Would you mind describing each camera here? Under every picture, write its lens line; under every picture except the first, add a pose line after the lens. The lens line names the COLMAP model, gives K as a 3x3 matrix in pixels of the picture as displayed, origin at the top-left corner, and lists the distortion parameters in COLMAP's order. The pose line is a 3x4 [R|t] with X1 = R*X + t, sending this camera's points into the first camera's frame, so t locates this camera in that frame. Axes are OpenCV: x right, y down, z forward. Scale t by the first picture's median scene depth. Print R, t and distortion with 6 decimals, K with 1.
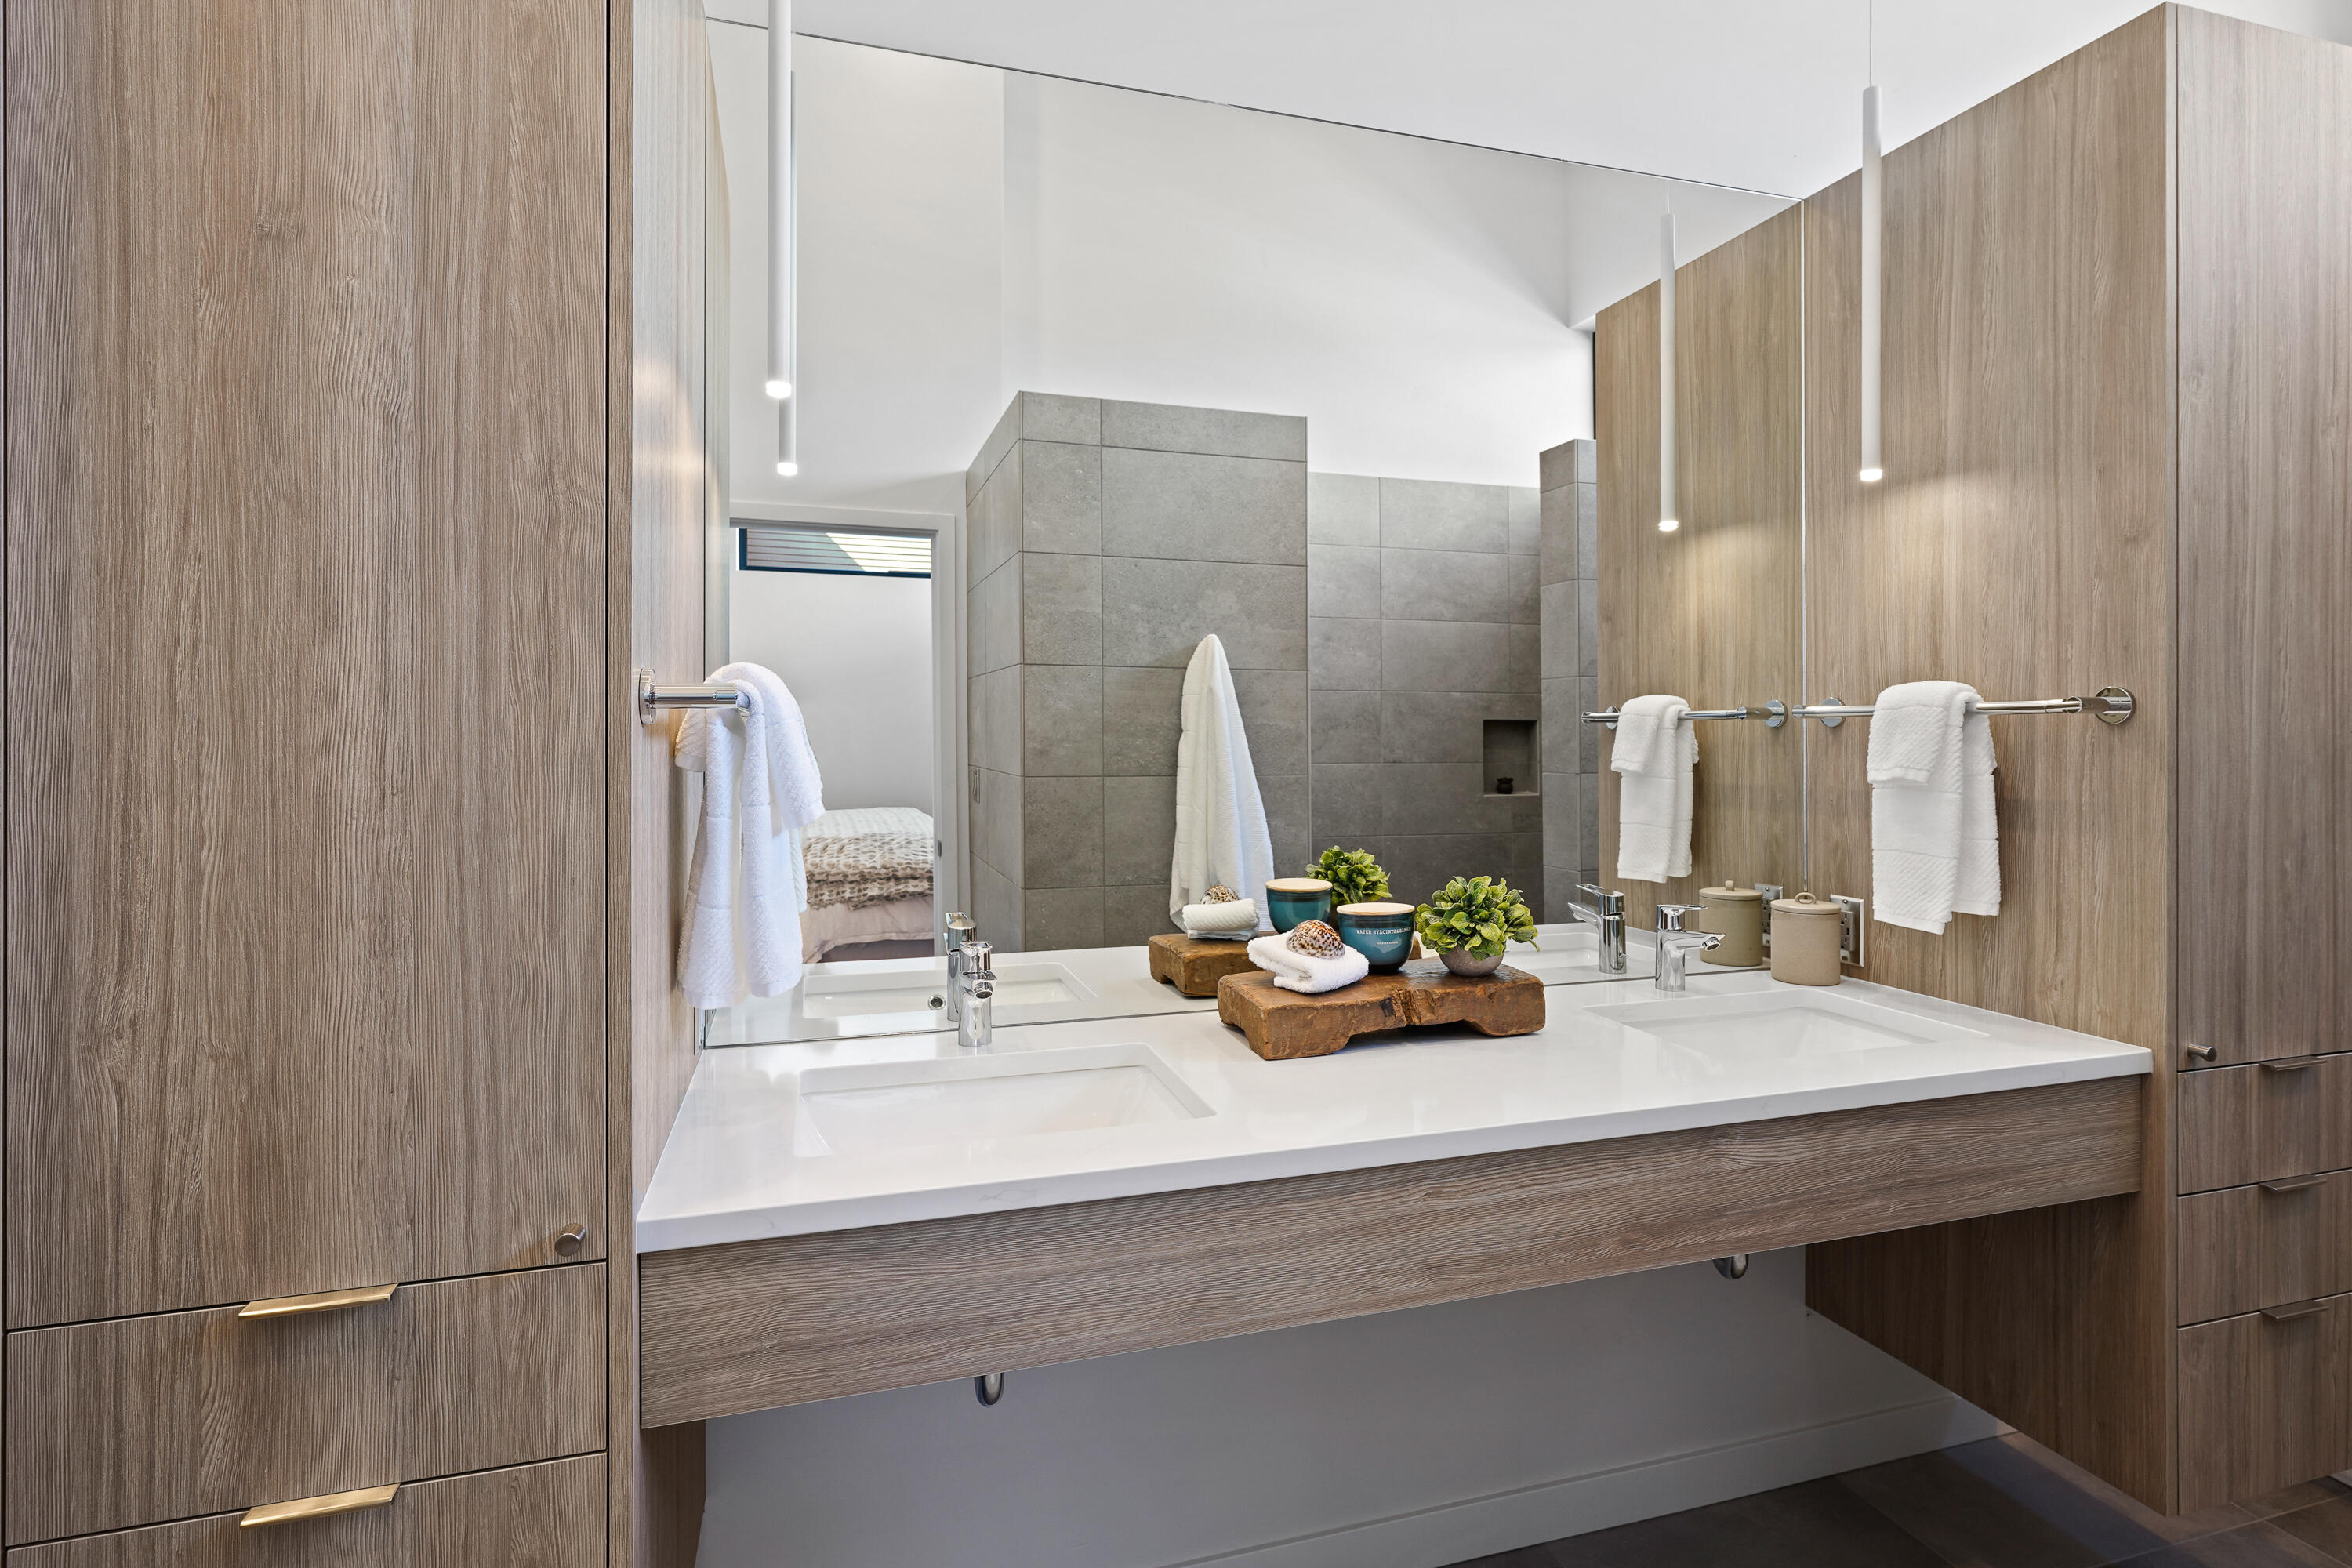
lens RADIAL K [[1179.7, 0, 1175.5], [0, 1179.7, 762.9], [0, 0, 1]] dist [-0.002792, 0.002047]
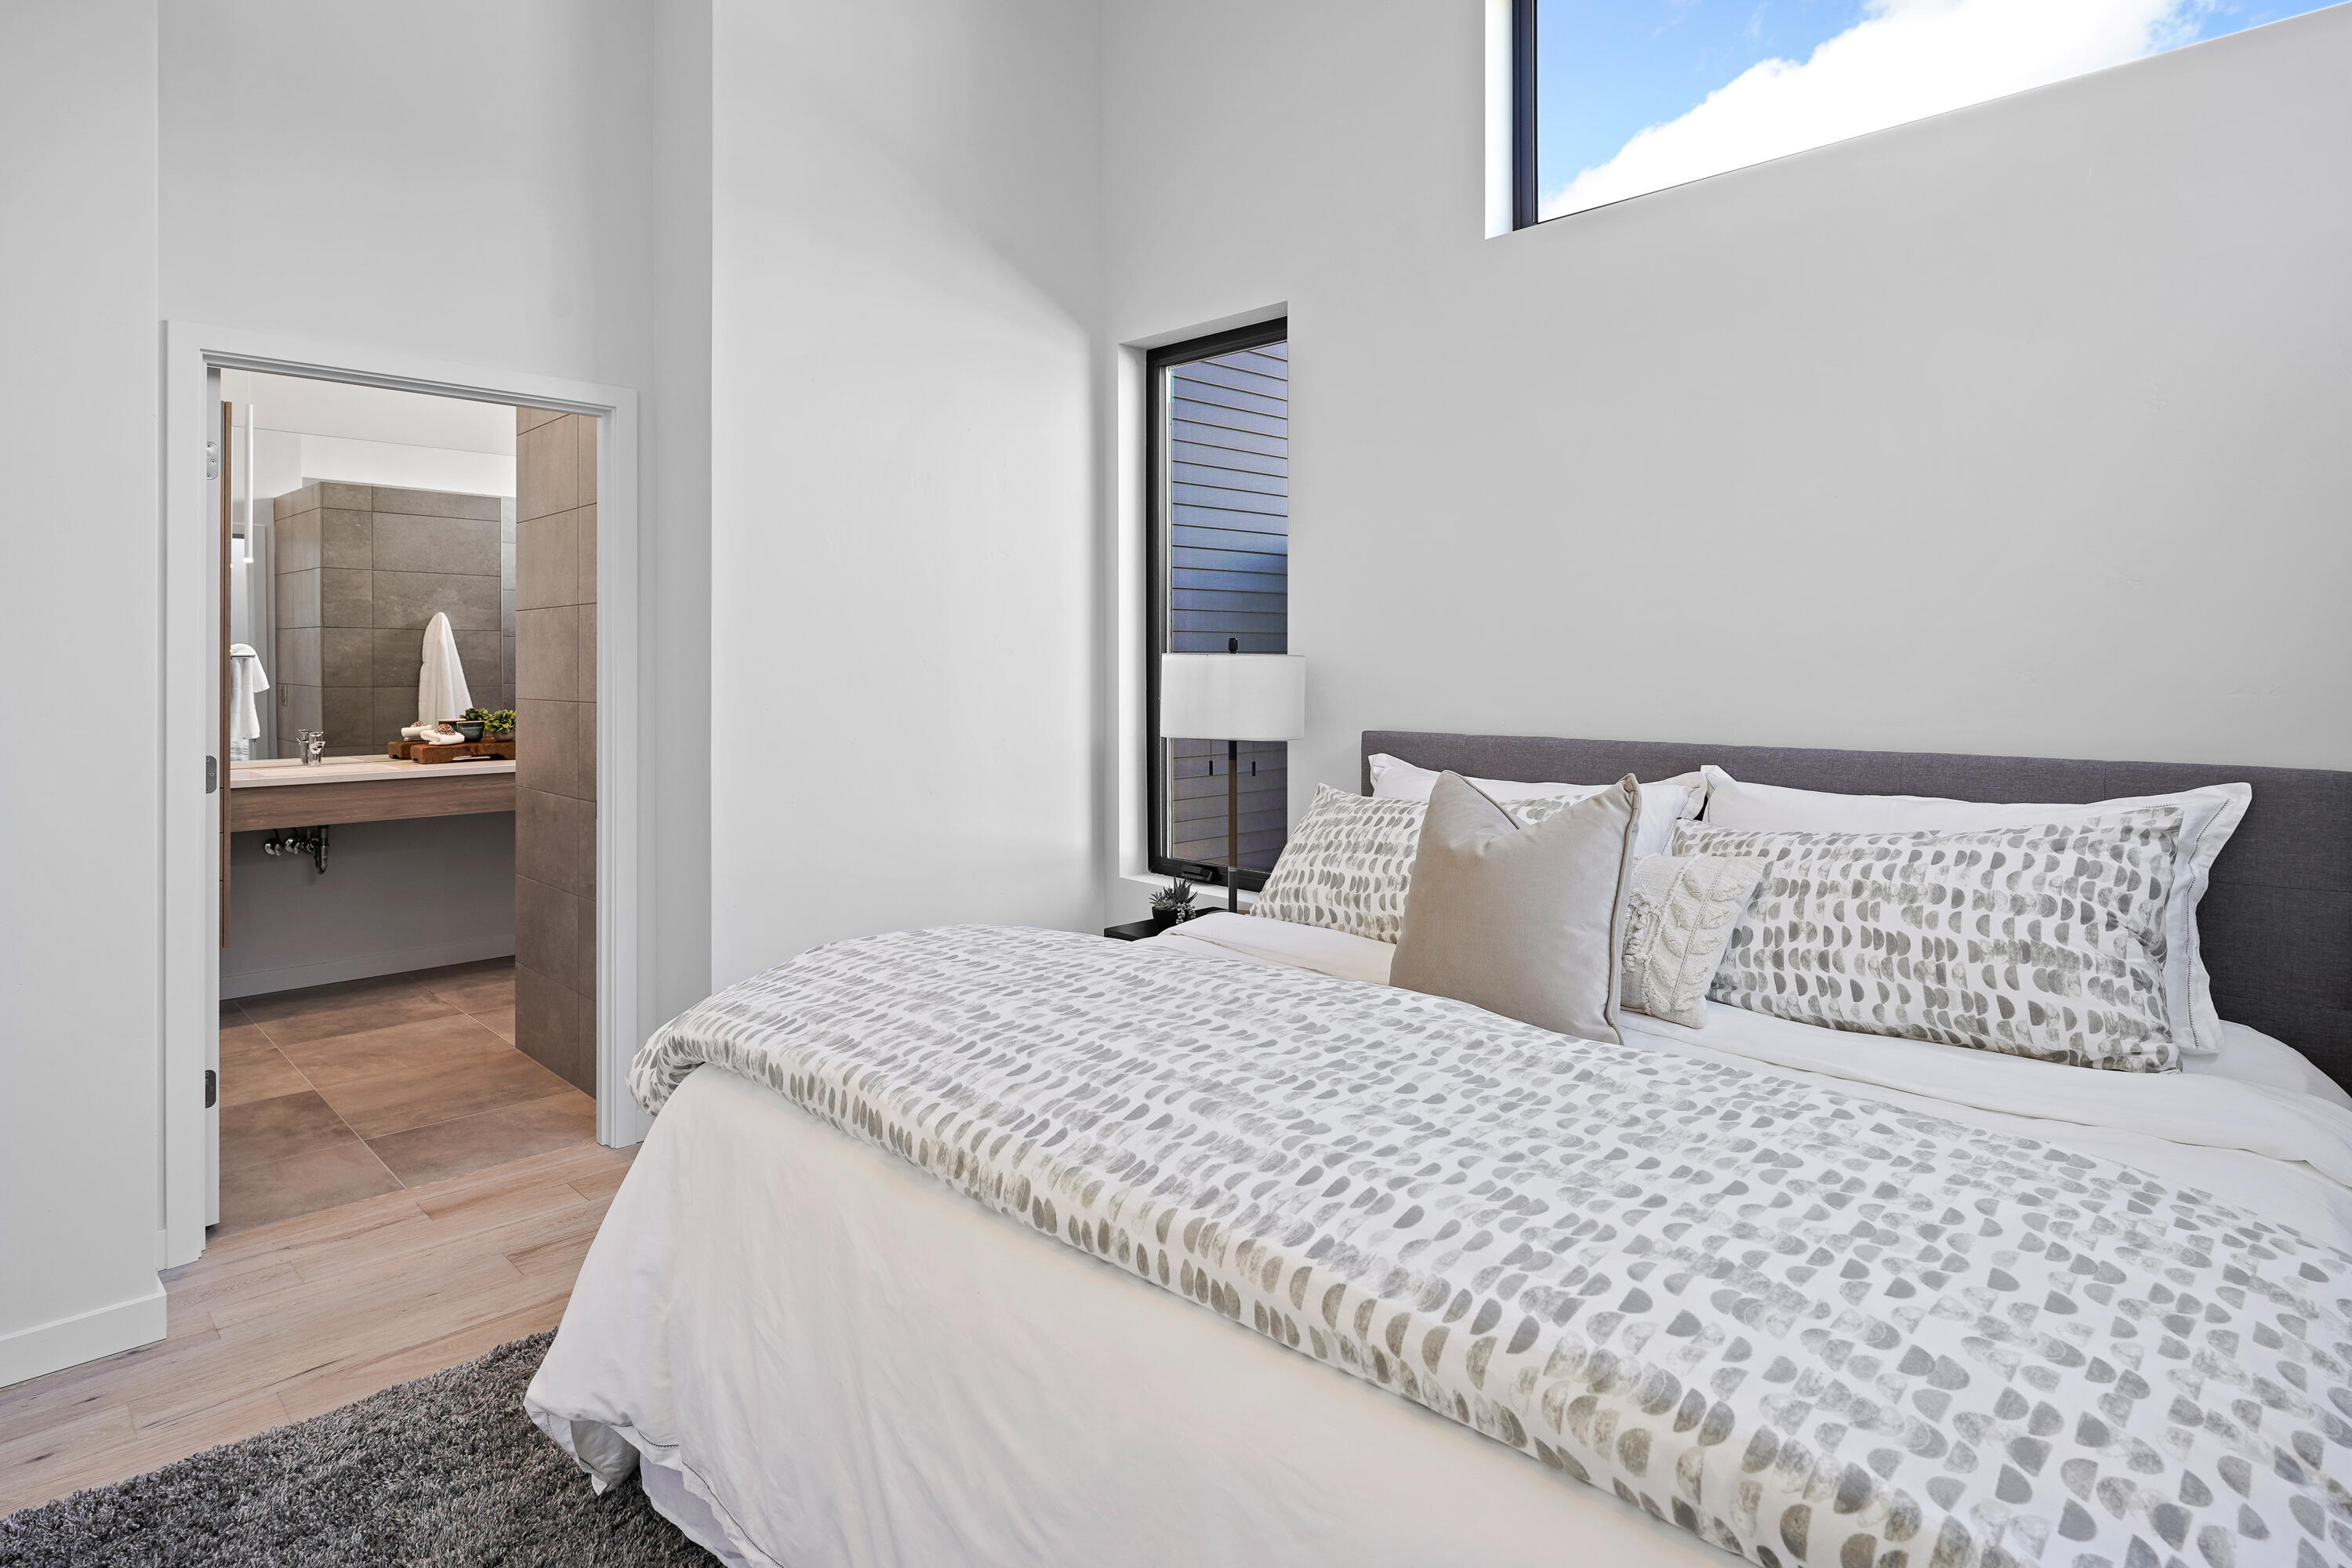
lens RADIAL K [[1275.5, 0, 1180.0], [0, 1275.5, 686.2], [0, 0, 1]] dist [-0.000054, 0.002333]
pose [[0.883626, 0.001492, 0.468191, 0.123109], [0.003264, 0.999951, -0.009346, 0.033775], [-0.468182, 0.009787, 0.883578, -1.402202]]
